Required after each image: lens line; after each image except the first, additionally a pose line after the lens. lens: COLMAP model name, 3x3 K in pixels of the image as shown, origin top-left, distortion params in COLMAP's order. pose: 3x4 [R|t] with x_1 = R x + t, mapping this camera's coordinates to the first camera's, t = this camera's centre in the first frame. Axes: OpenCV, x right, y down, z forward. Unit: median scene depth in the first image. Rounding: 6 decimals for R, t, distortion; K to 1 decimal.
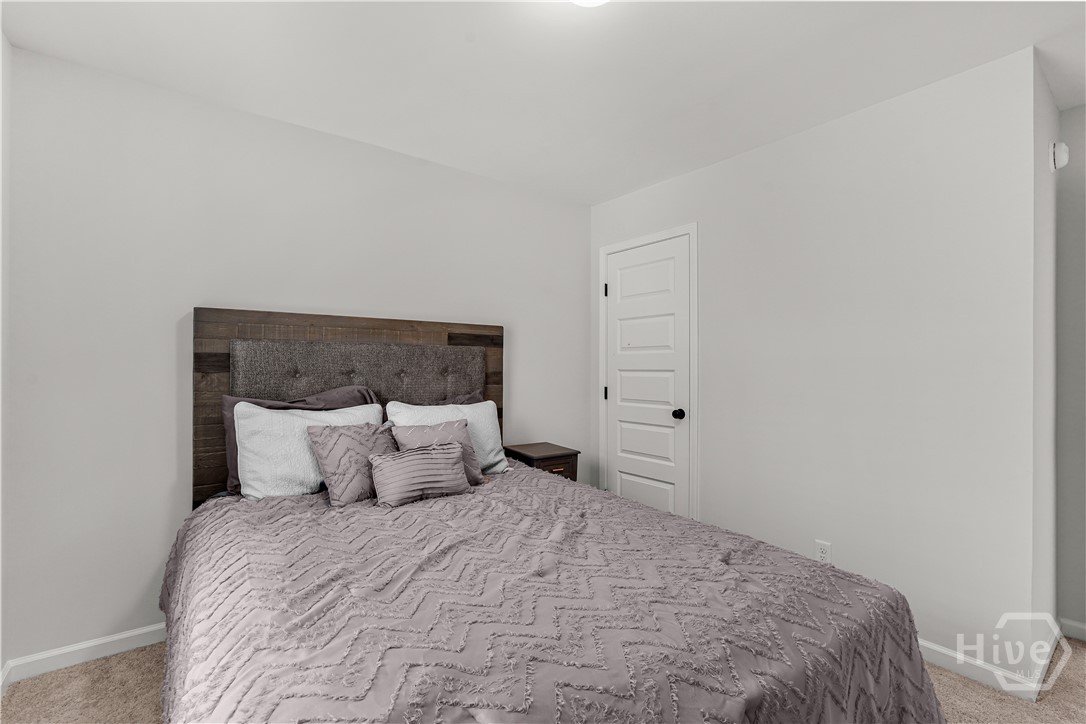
lens RADIAL K [[483.7, 0, 537.9], [0, 483.7, 363.9], [0, 0, 1]] dist [-0.001655, -0.000144]
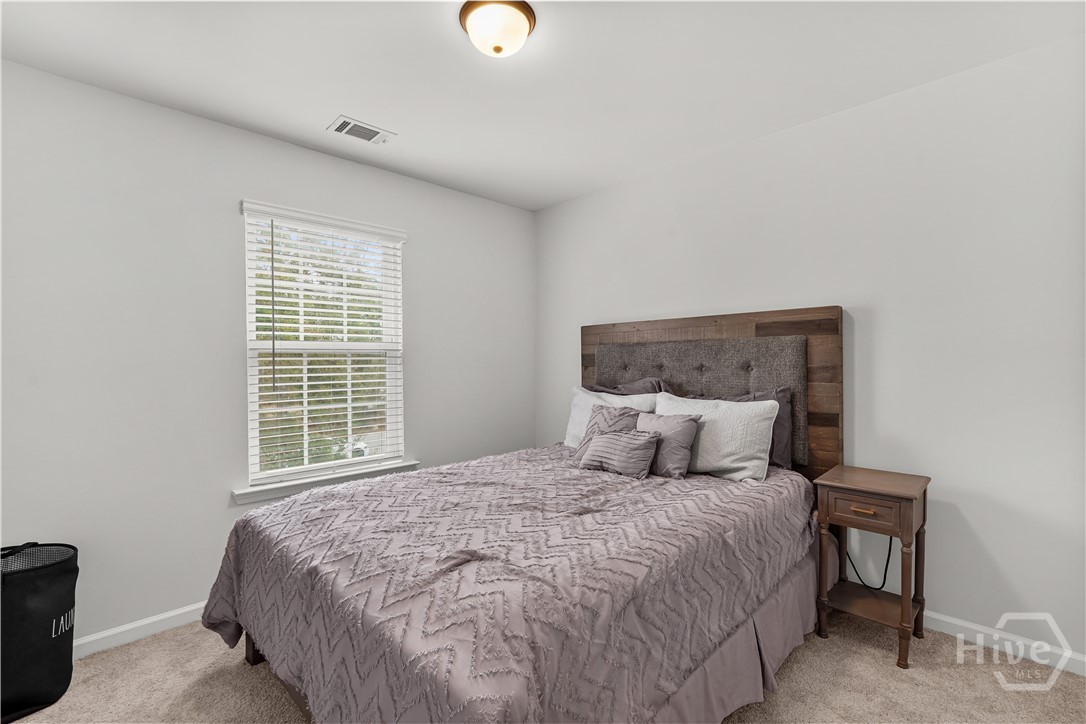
lens RADIAL K [[483.7, 0, 538.7], [0, 483.7, 365.0], [0, 0, 1]] dist [-0.001655, -0.000144]
pose [[0.140764, -0.000748, -0.990043, 0.746292], [0.017227, 0.999850, 0.001694, 0.006776], [0.989893, -0.017293, 0.140755, 0.526724]]
